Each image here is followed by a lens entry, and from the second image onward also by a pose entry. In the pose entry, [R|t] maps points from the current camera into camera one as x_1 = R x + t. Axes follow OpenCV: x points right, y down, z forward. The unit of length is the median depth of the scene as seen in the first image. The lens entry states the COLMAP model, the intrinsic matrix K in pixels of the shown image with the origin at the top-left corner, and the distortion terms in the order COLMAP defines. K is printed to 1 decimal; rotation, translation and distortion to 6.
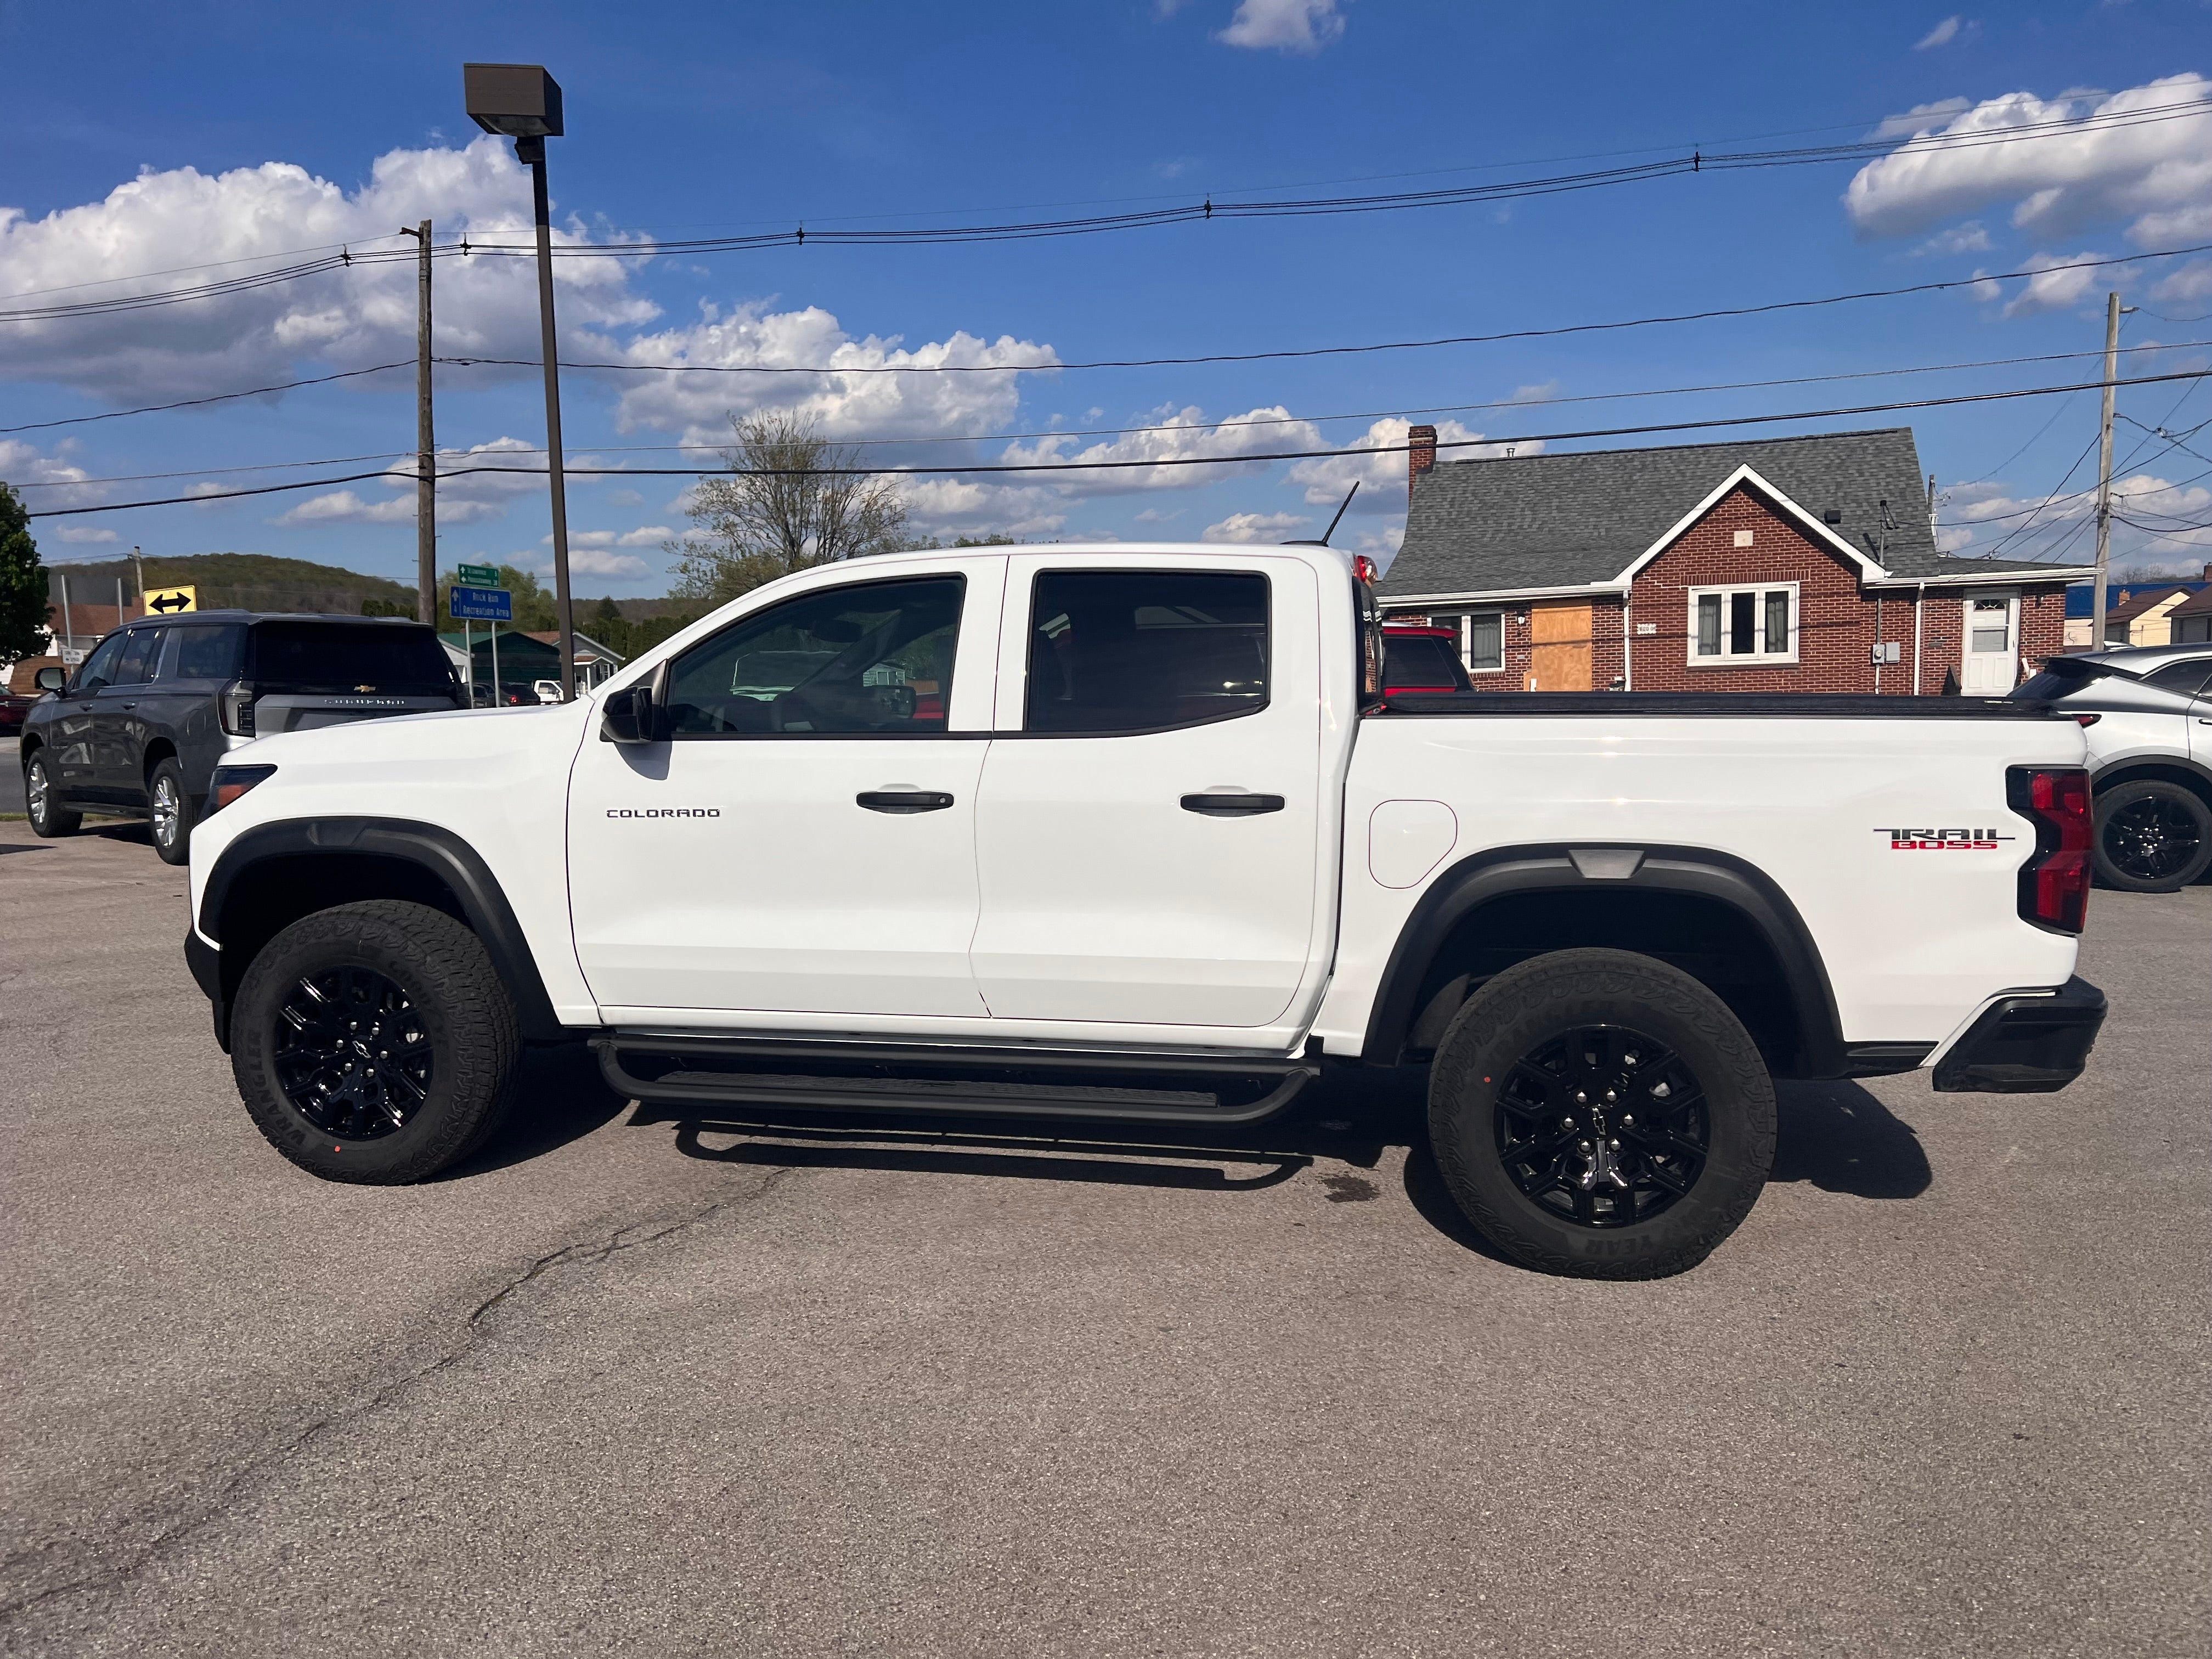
lens RADIAL K [[1673.4, 0, 1114.2], [0, 1673.4, 835.9], [0, 0, 1]] dist [0.049079, -0.046544]
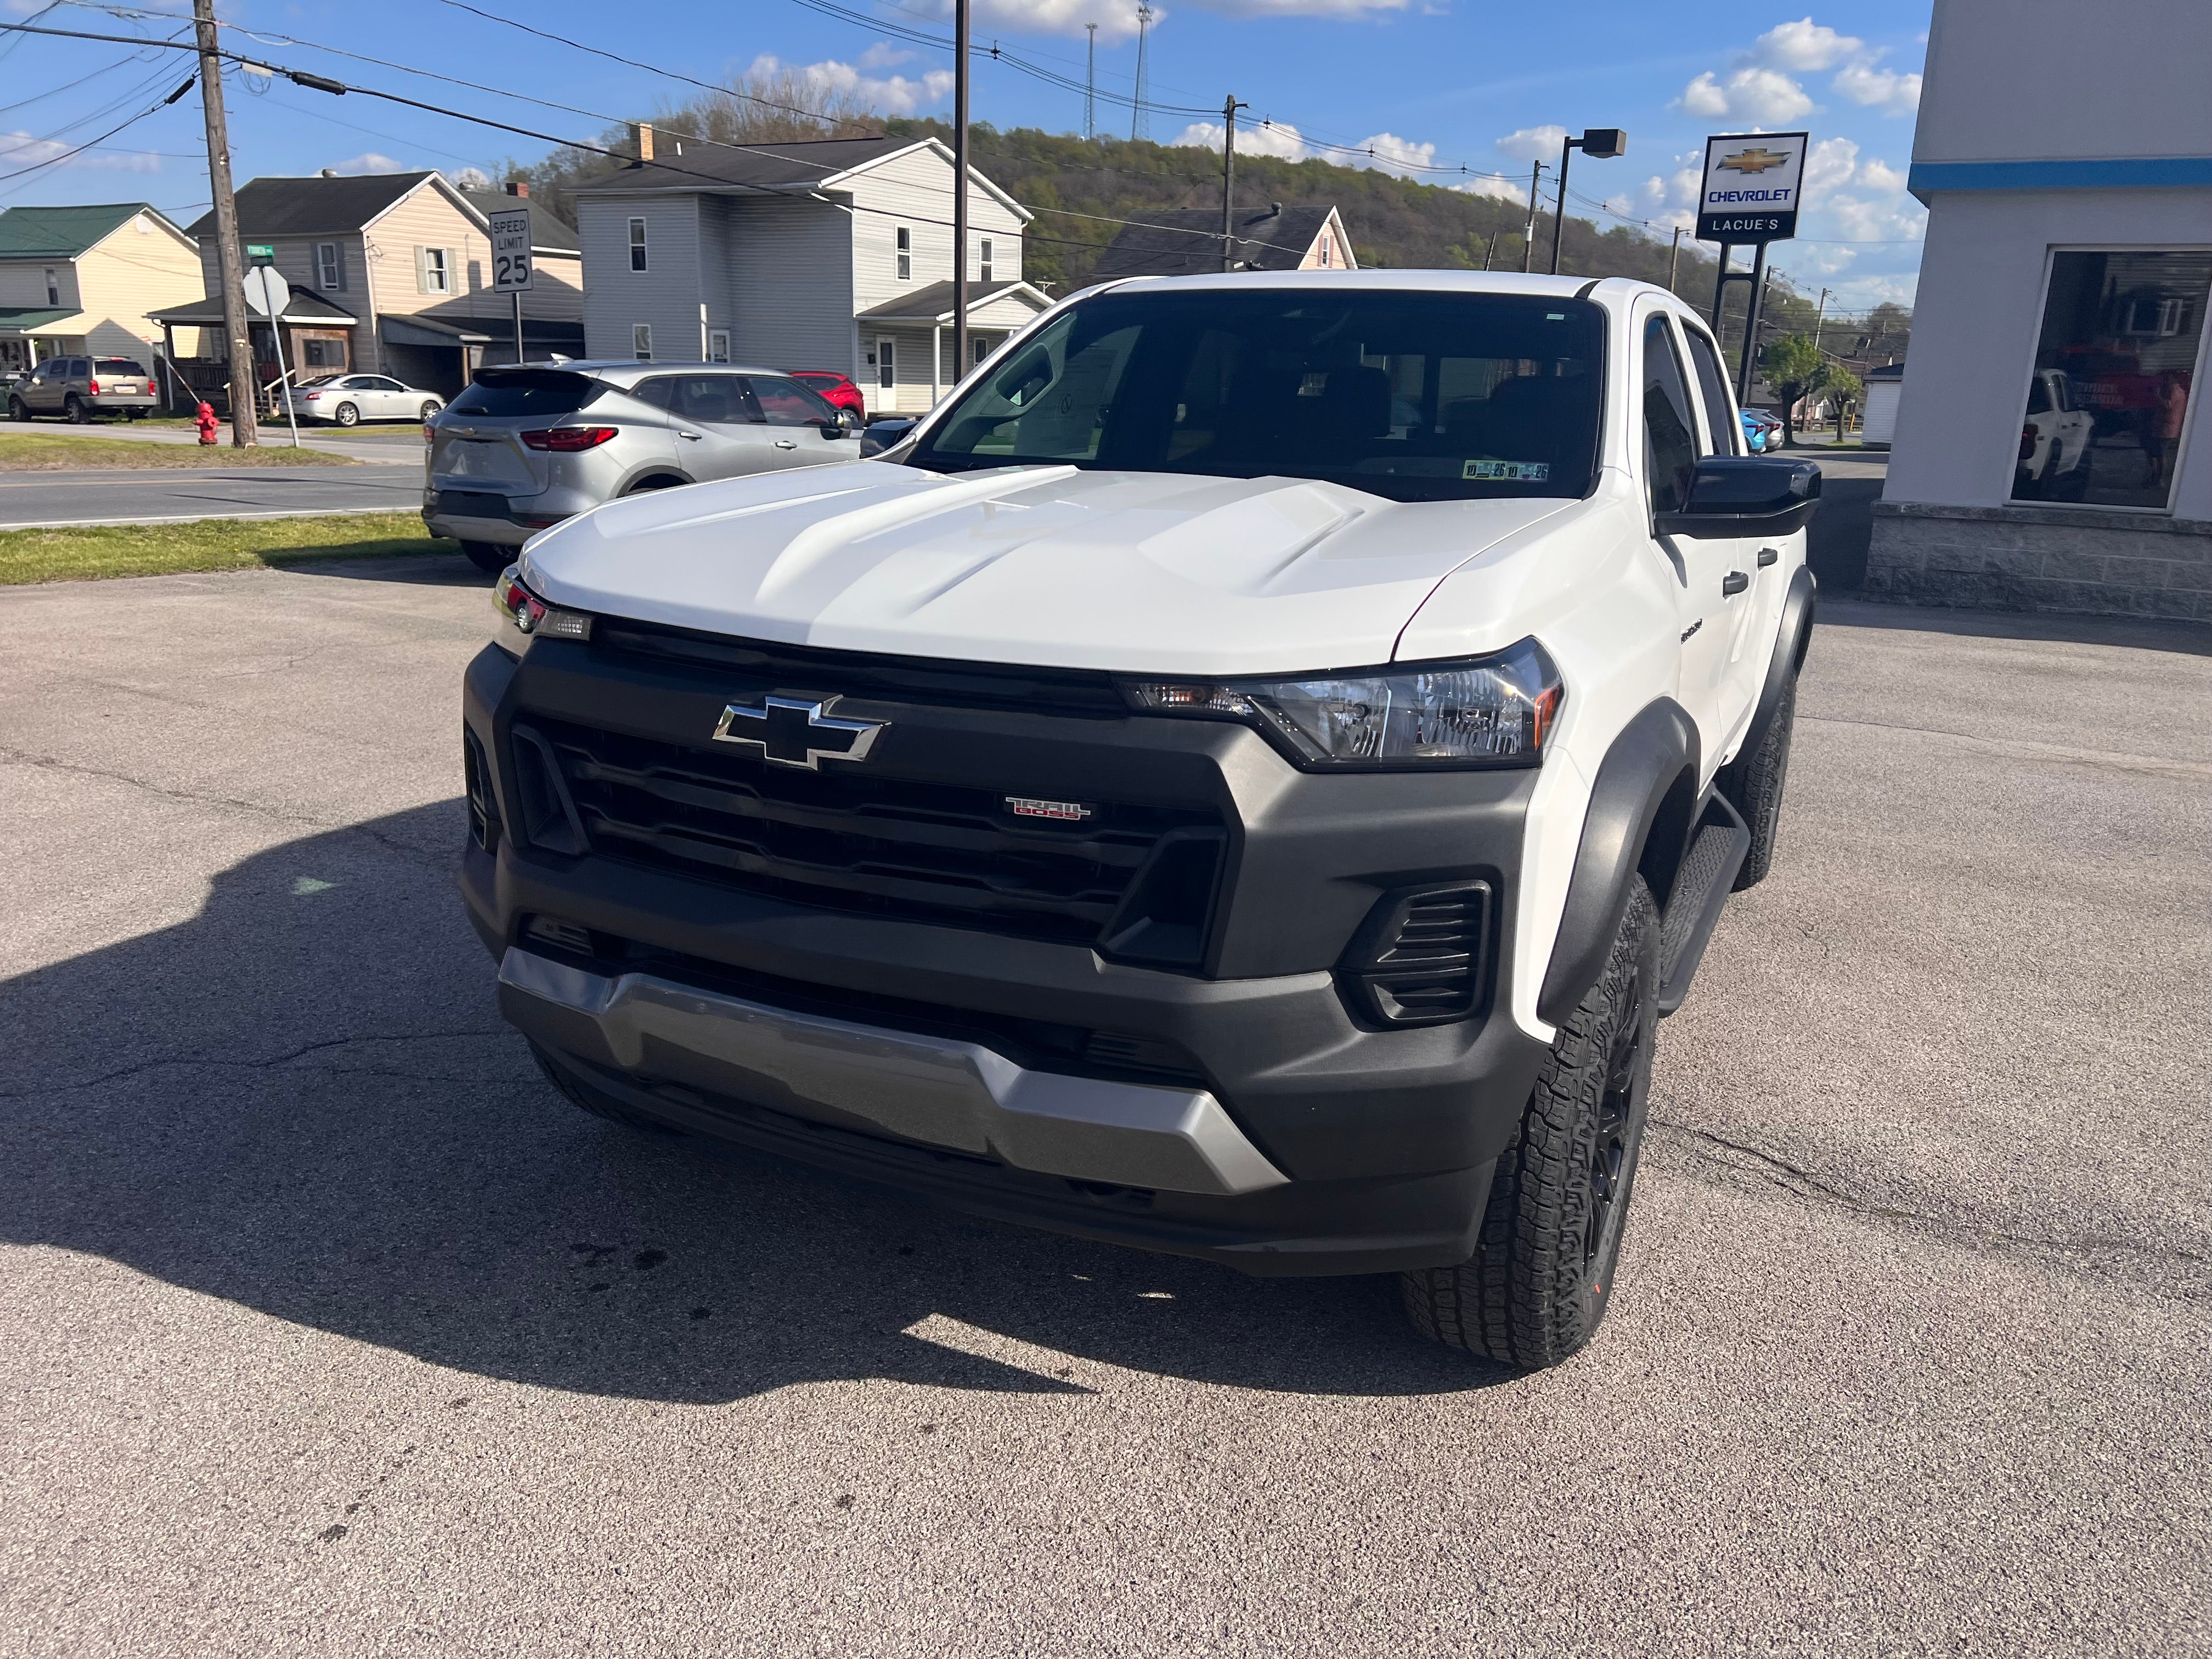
lens RADIAL K [[1673.4, 0, 1114.2], [0, 1673.4, 835.9], [0, 0, 1]] dist [0.049079, -0.046544]
pose [[0.247618, -0.230324, 0.941083, -0.421335], [0.053552, 0.973101, 0.224070, -0.043272], [-0.967377, -0.005087, 0.253291, 0.421803]]
